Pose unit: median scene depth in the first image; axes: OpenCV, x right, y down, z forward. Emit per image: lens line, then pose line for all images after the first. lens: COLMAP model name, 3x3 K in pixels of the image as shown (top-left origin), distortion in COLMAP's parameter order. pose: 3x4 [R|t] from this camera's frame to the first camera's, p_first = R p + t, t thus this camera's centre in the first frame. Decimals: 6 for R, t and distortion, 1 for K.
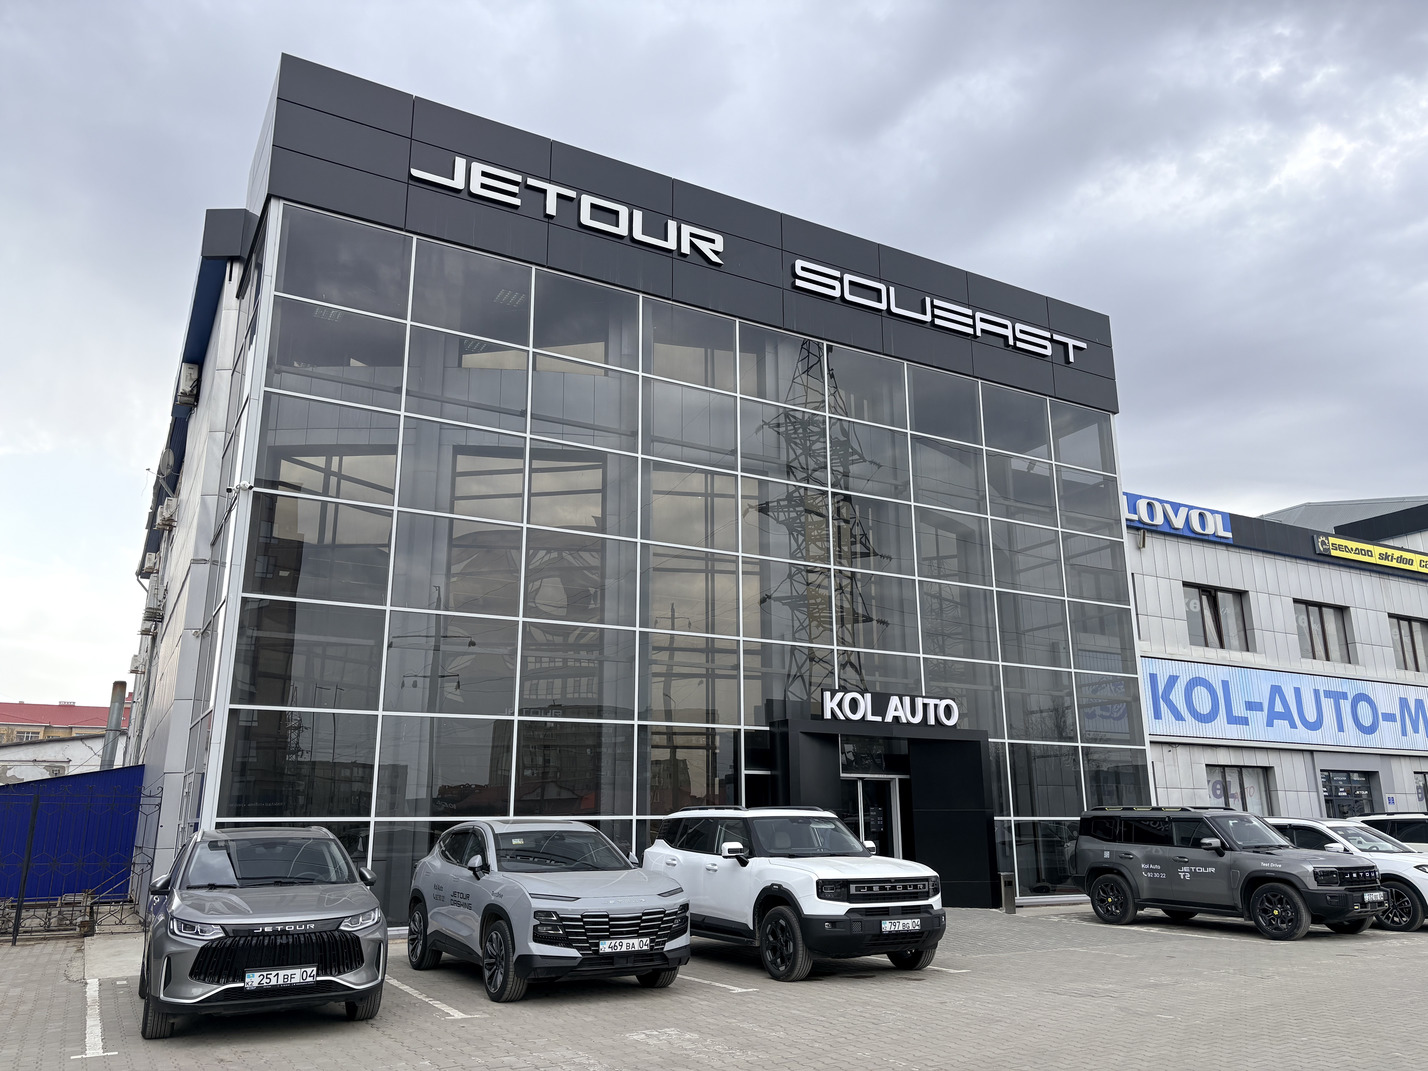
lens RADIAL K [[1081.0, 0, 706.0], [0, 1081.0, 537.1], [0, 0, 1]] dist [0.060075, -0.071940]
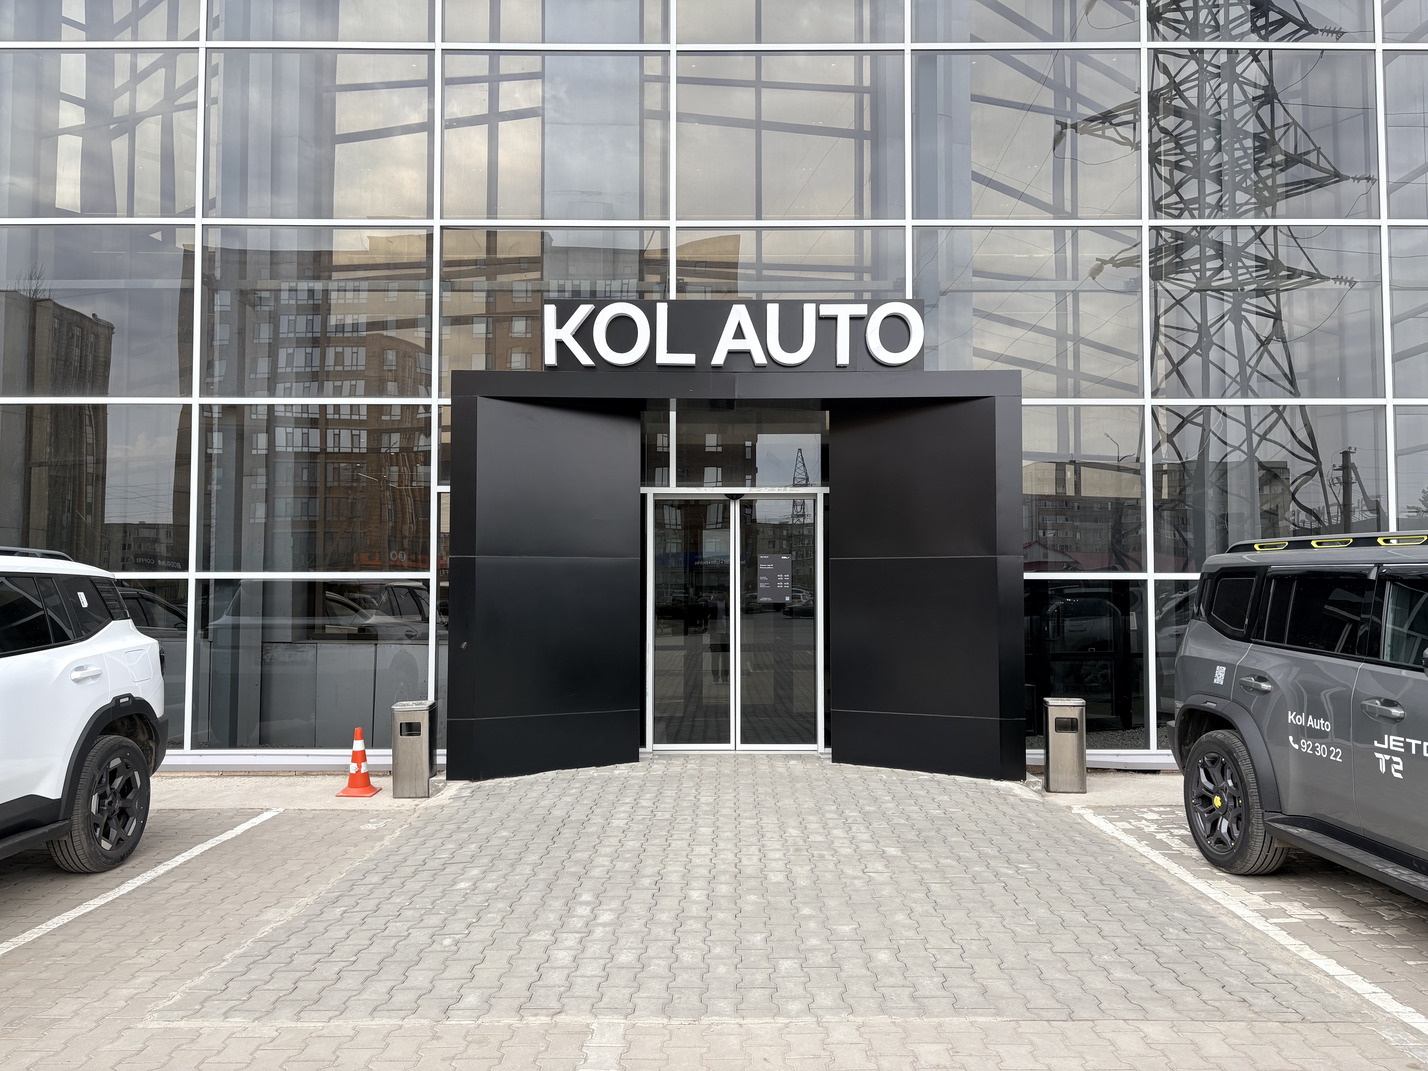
lens RADIAL K [[1073.6, 0, 694.3], [0, 1073.6, 533.2], [0, 0, 1]] dist [0.049558, -0.051698]
pose [[0.868664, -0.022808, -0.494877, 0.370237], [0.125001, 0.976708, 0.174402, 0.158621], [0.479373, -0.213356, 0.851282, 0.605886]]
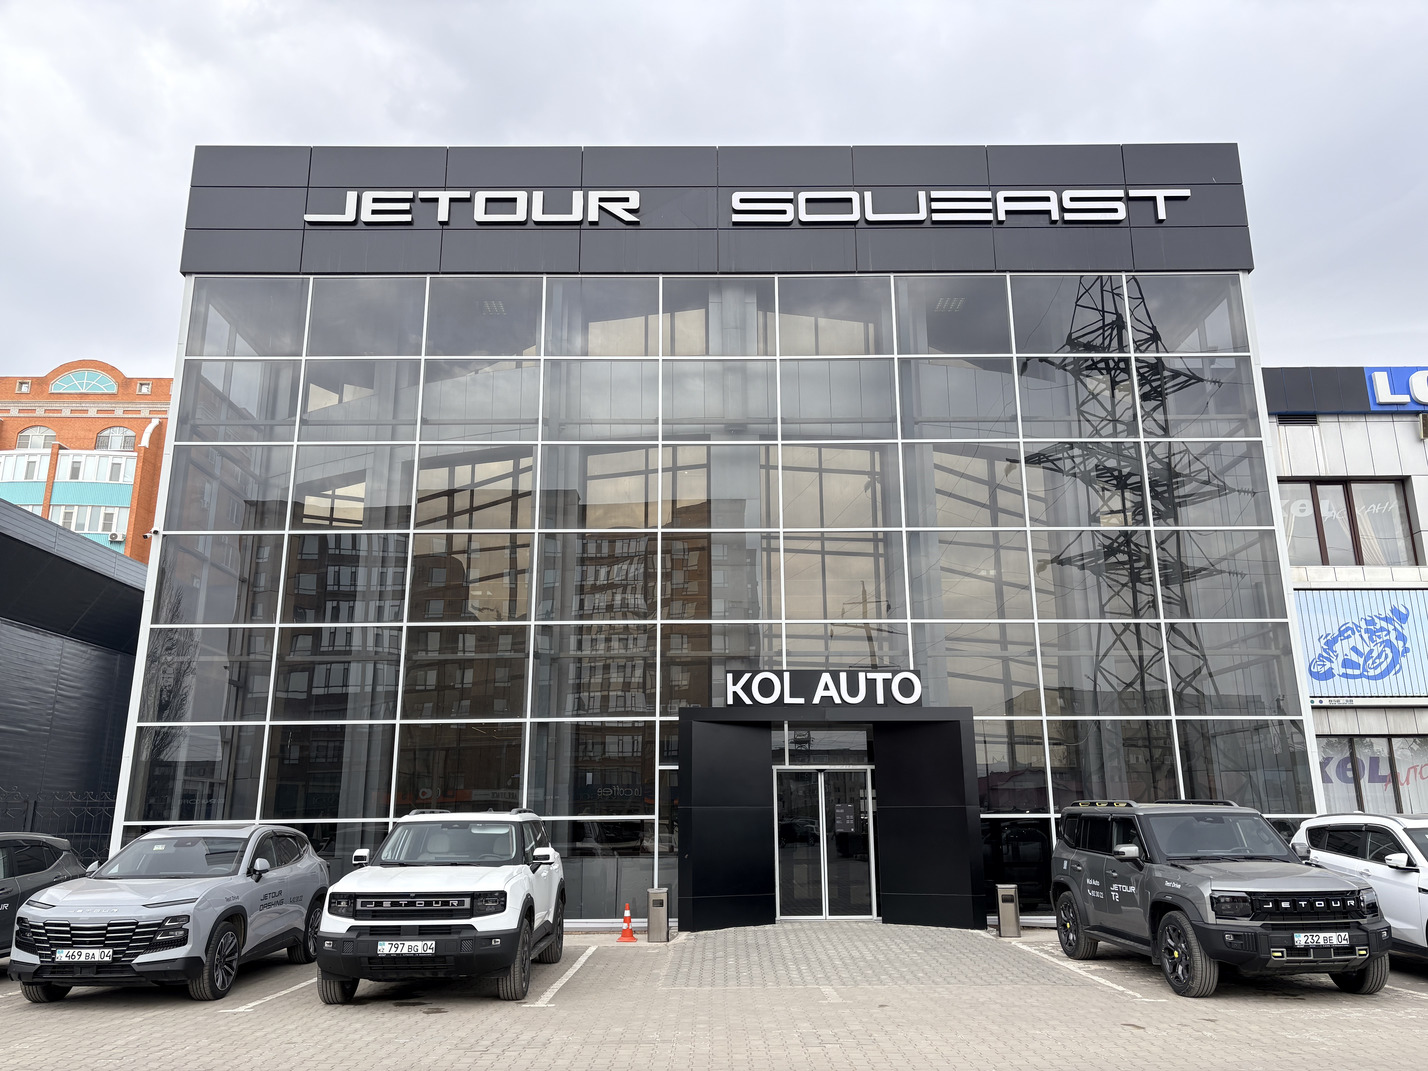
lens RADIAL K [[1073.6, 0, 694.3], [0, 1073.6, 533.2], [0, 0, 1]] dist [0.049558, -0.051698]
pose [[0.873066, -0.127026, -0.470765, 0.494127], [0.127746, 0.991335, -0.030578, 0.051188], [0.470571, -0.033441, 0.881728, 0.215702]]
